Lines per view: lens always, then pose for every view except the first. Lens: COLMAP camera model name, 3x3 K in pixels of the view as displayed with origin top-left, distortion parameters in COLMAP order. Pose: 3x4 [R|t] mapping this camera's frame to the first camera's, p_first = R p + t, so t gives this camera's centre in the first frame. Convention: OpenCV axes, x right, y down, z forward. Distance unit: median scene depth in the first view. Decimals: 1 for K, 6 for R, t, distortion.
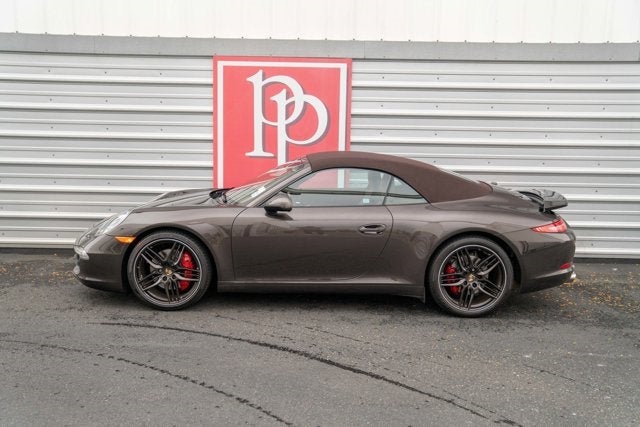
lens RADIAL K [[625.9, 0, 316.9], [0, 625.9, 212.7], [0, 0, 1]] dist [-0.041351, 0.222885]
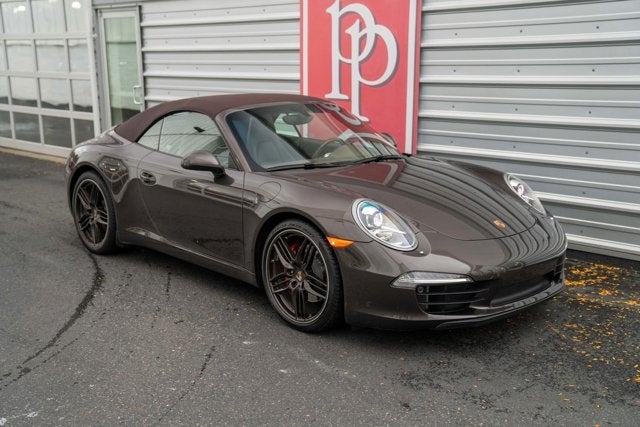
lens RADIAL K [[753.1, 0, 320.0], [0, 753.1, 213.5], [0, 0, 1]] dist [0.090135, -0.000878]
pose [[0.718419, 0.119506, -0.685268, 0.656738], [-0.081045, 0.992803, 0.088172, -0.021662], [0.690873, -0.007807, 0.722934, 0.214428]]
